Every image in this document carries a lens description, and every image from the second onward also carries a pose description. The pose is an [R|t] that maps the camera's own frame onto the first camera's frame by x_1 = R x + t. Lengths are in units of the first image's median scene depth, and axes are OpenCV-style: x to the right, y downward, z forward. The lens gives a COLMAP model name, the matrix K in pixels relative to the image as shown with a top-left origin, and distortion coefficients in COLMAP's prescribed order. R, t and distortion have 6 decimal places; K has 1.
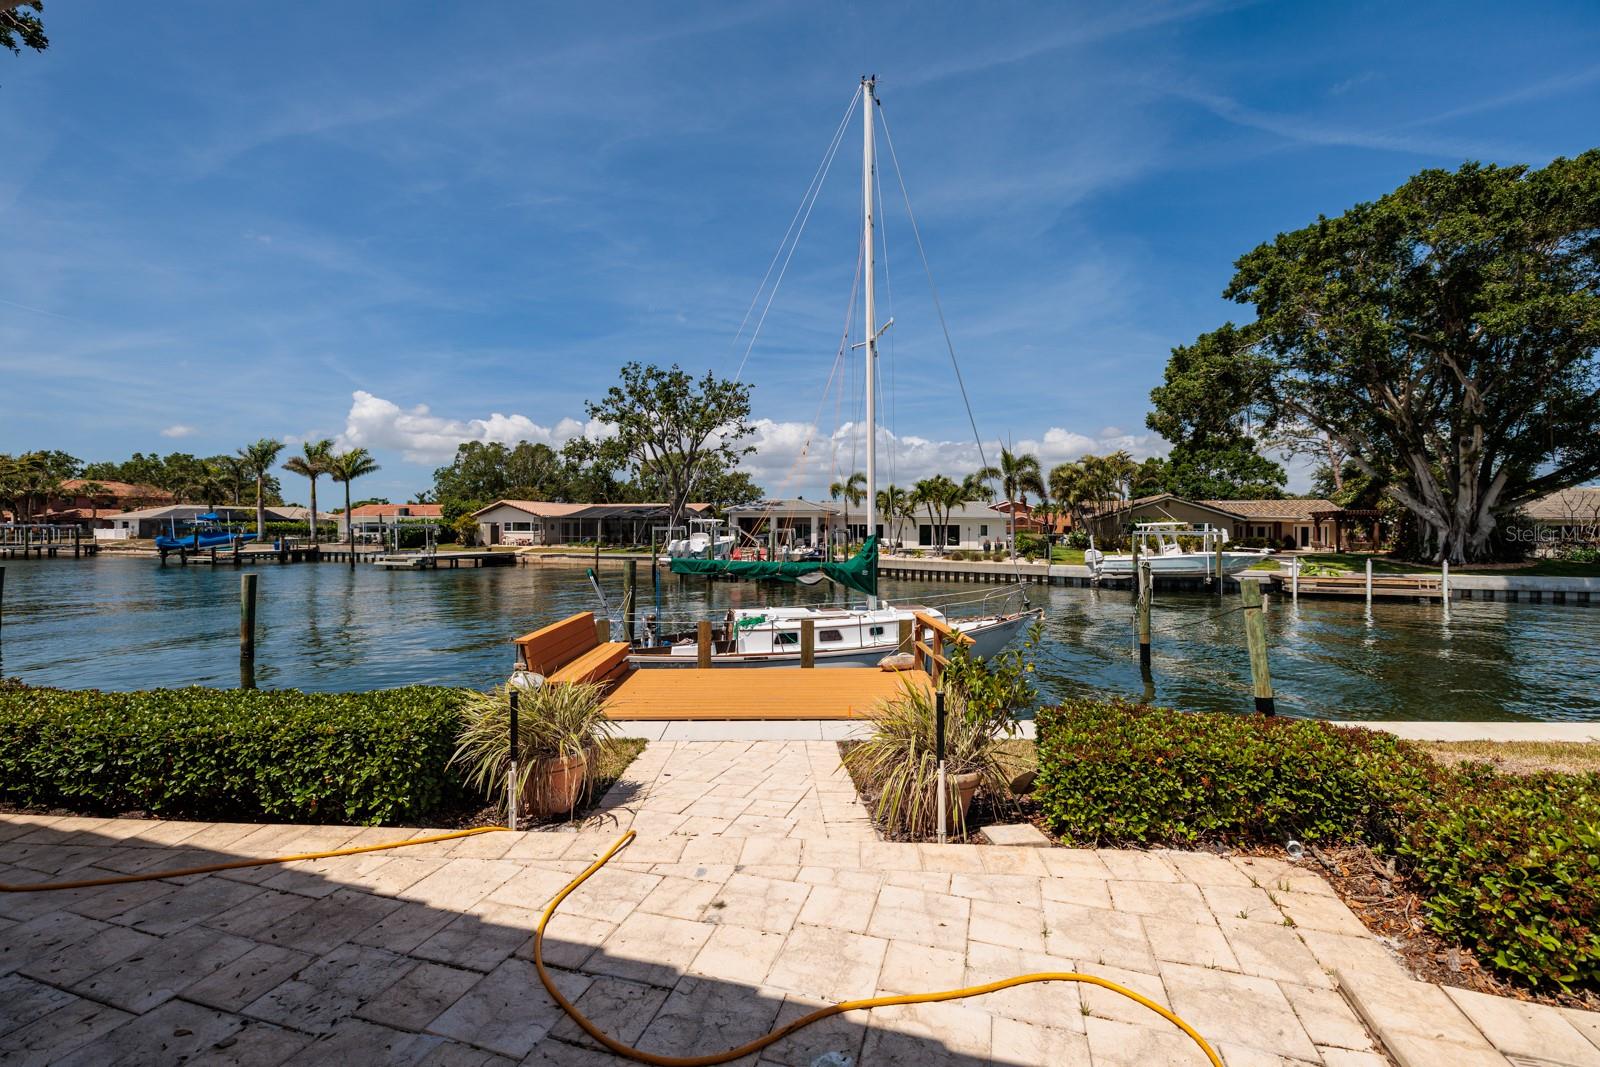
lens RADIAL K [[676.8, 0, 796.2], [0, 676.8, 506.9], [0, 0, 1]] dist [0.008183, -0.000582]
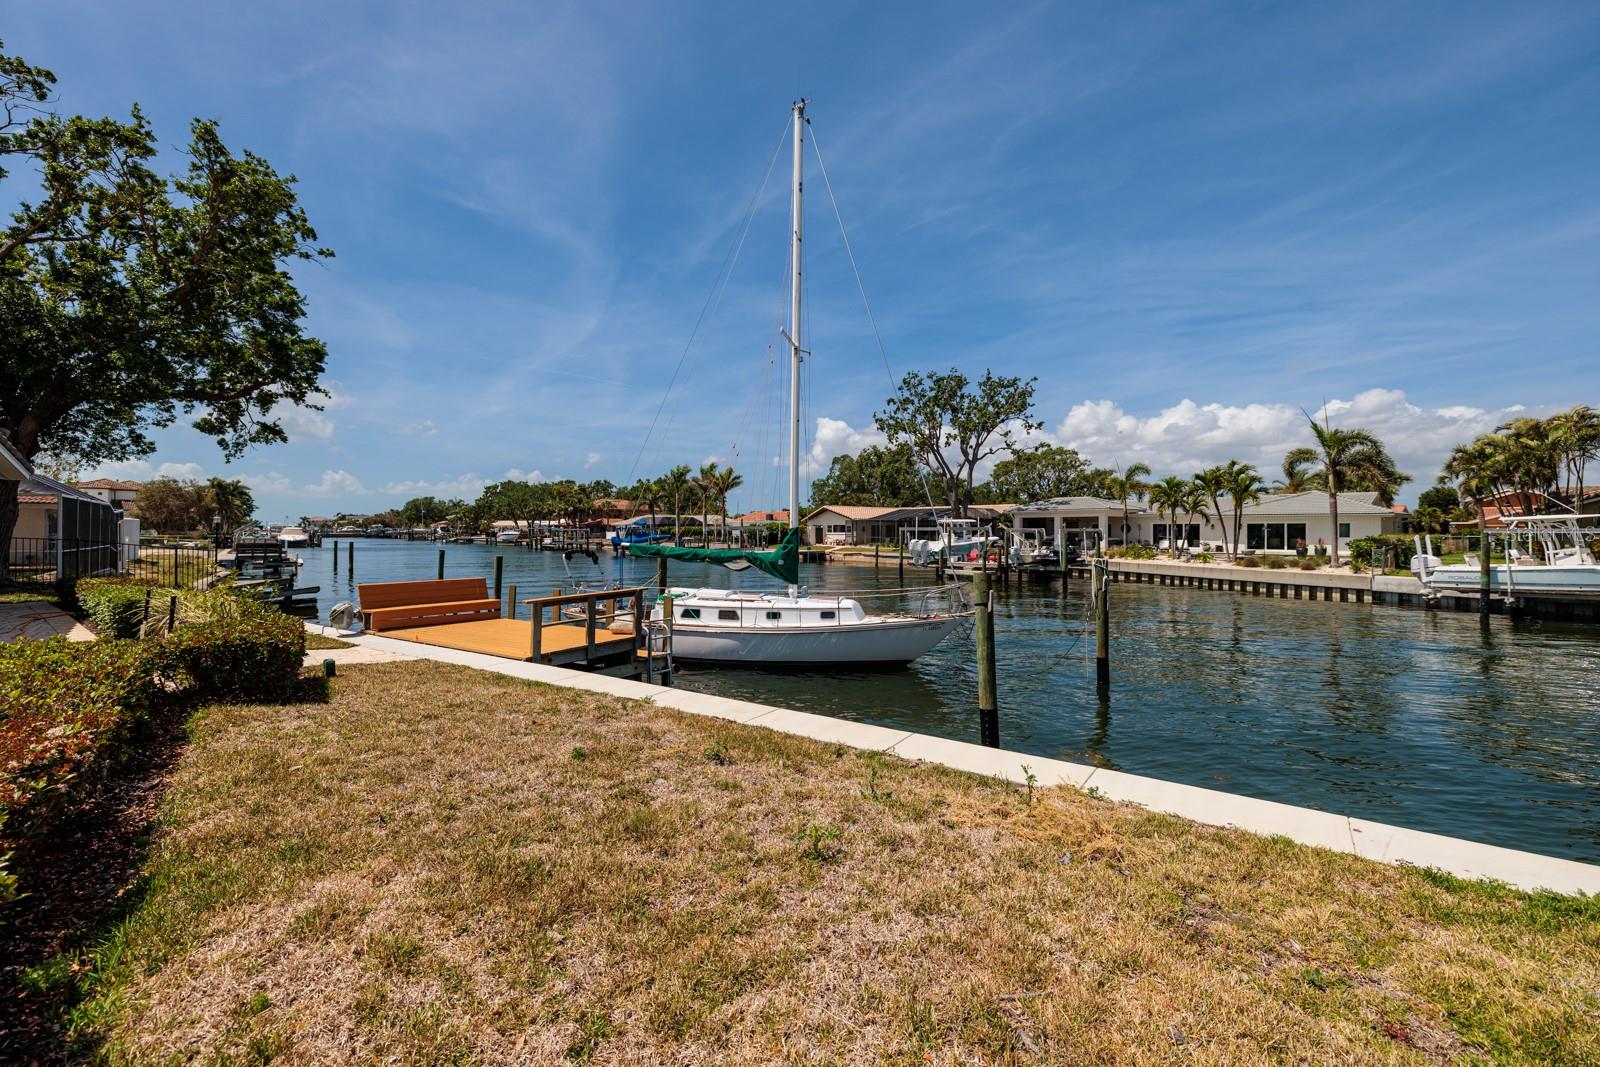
lens RADIAL K [[676.8, 0, 792.7], [0, 676.8, 535.0], [0, 0, 1]] dist [0.008183, -0.000582]
pose [[0.825988, 0.000202, -0.563687, 0.172915], [0.020025, 0.999358, 0.029700, 0.004542], [0.563331, -0.035820, 0.825454, 0.021437]]
